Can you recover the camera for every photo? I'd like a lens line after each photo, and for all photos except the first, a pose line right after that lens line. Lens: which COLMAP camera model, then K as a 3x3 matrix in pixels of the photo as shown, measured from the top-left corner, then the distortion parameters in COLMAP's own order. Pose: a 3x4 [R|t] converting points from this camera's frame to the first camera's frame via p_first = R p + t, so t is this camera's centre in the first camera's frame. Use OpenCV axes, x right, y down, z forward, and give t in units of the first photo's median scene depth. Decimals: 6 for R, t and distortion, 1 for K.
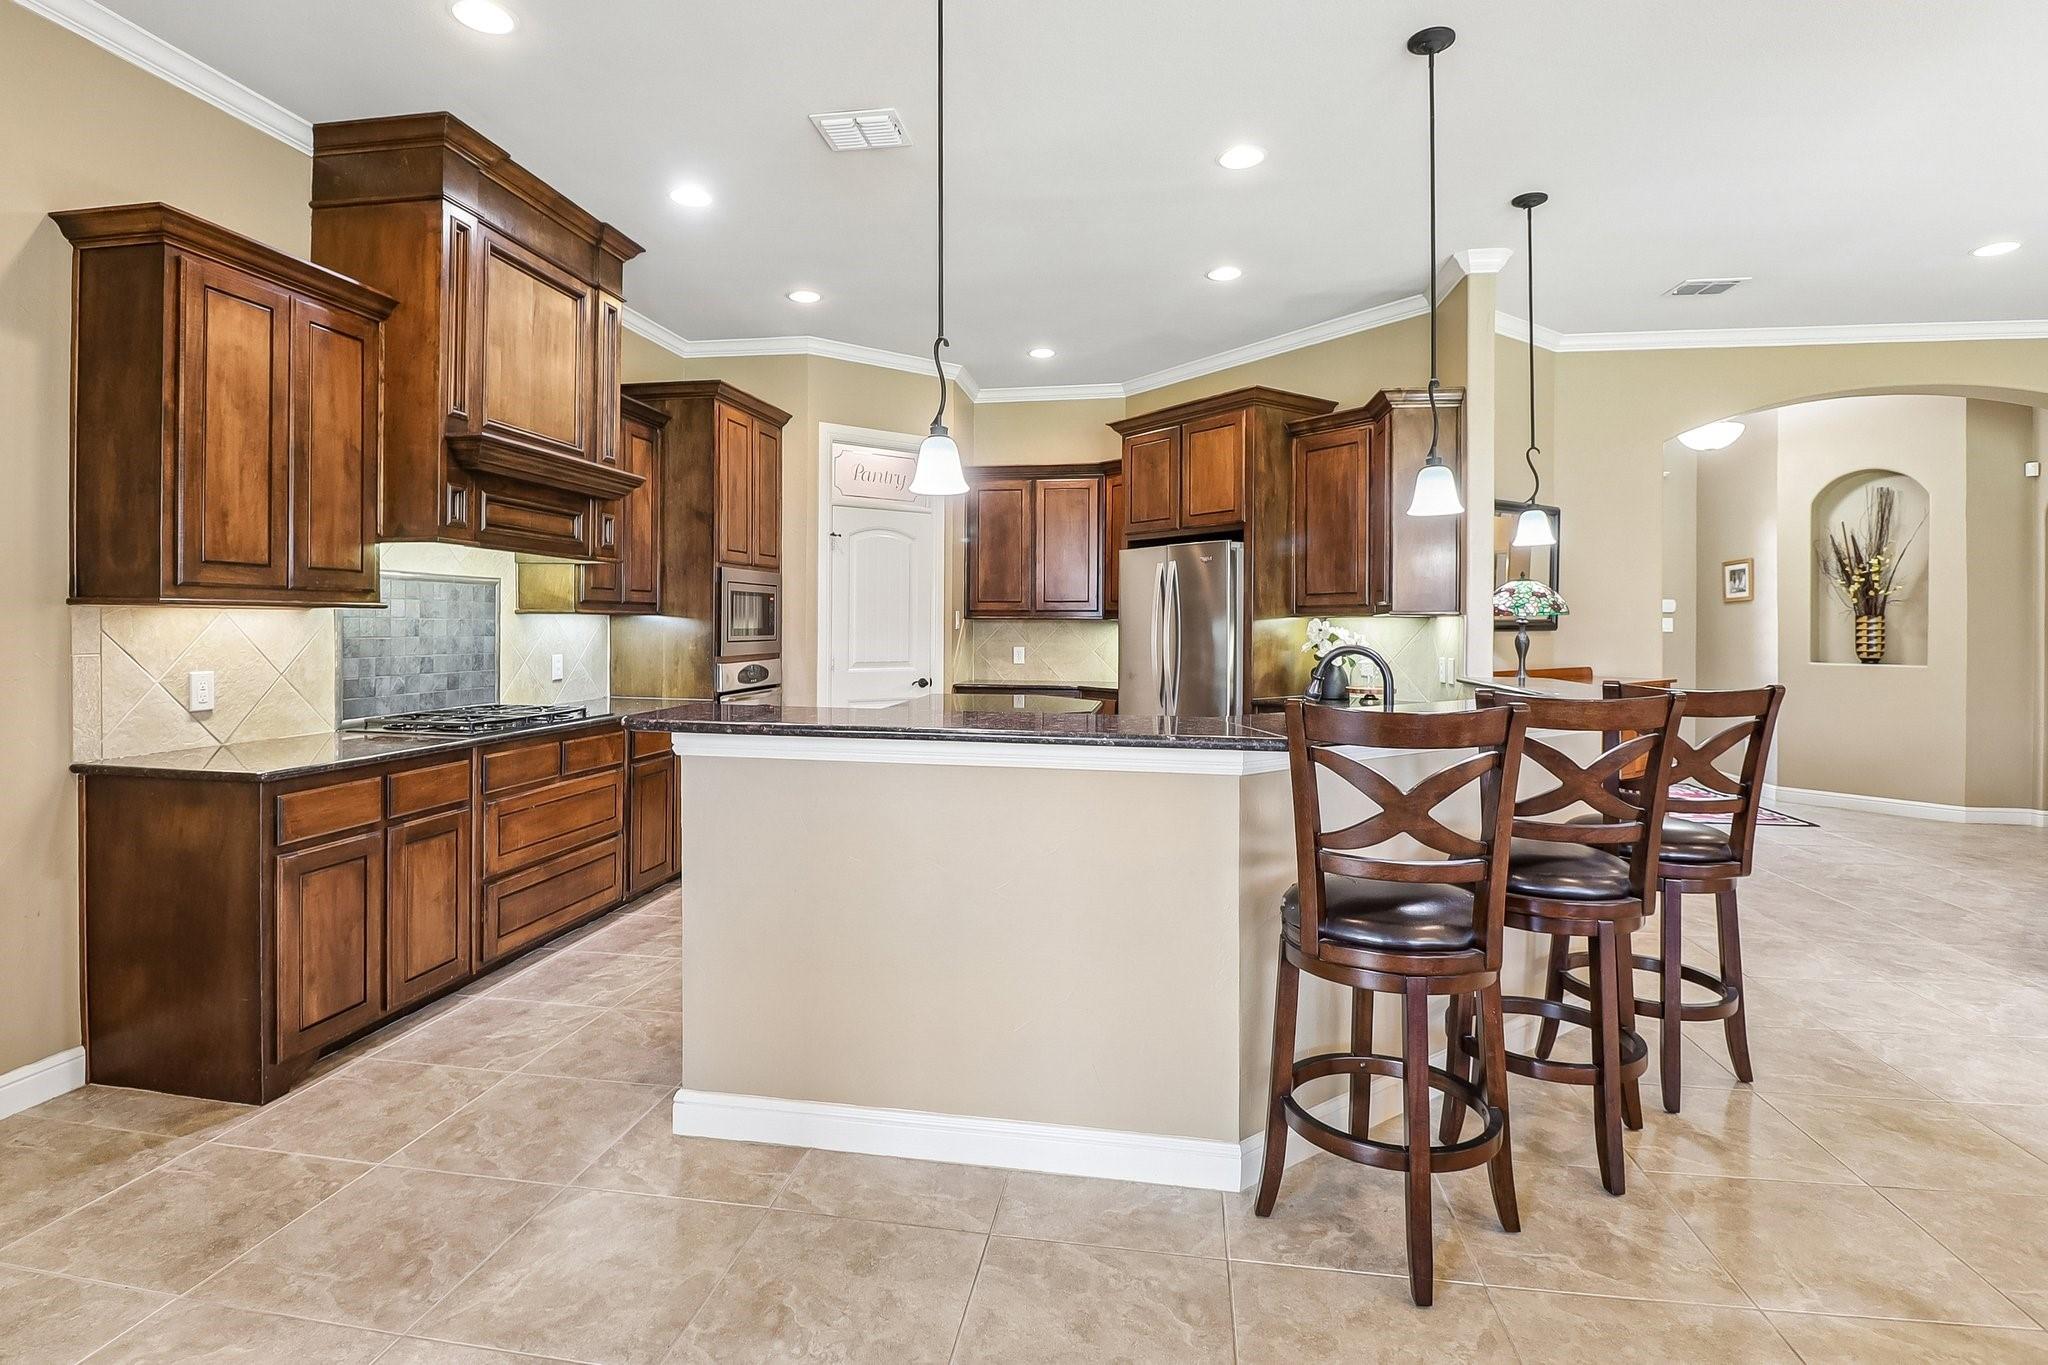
lens RADIAL K [[1007.2, 0, 1005.9], [0, 1007.2, 630.7], [0, 0, 1]] dist [0.008857, -0.002868]
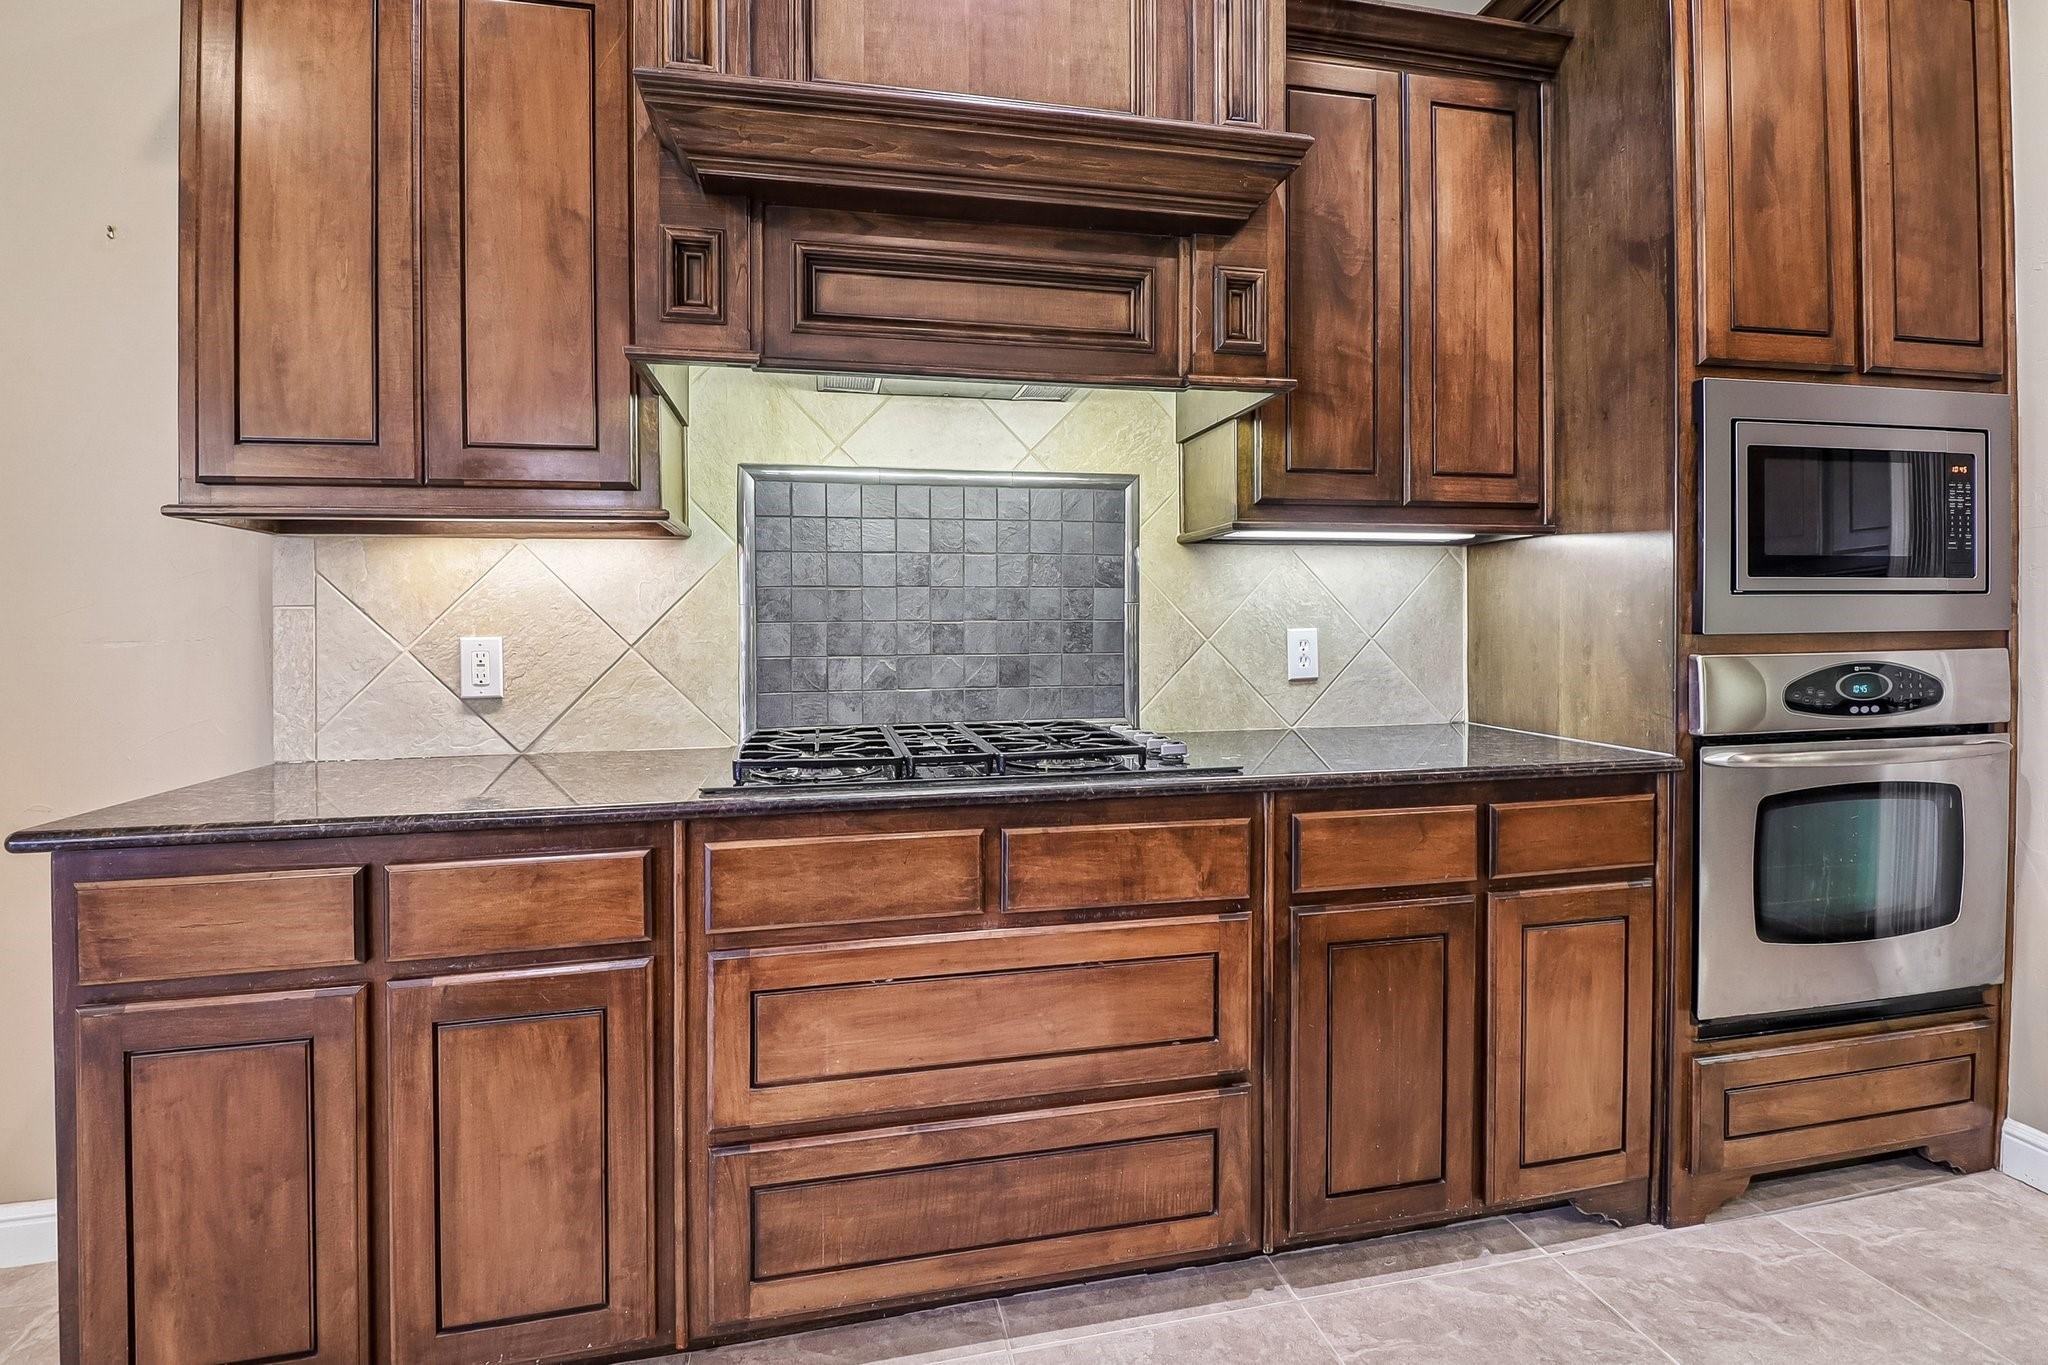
lens RADIAL K [[1007.2, 0, 953.4], [0, 1007.2, 630.1], [0, 0, 1]] dist [0.008857, -0.002868]
pose [[0.381404, -0.000531, -0.924408, -0.074702], [0.005557, 0.999983, 0.001718, 0.029827], [0.924392, -0.005792, 0.381401, 0.838689]]
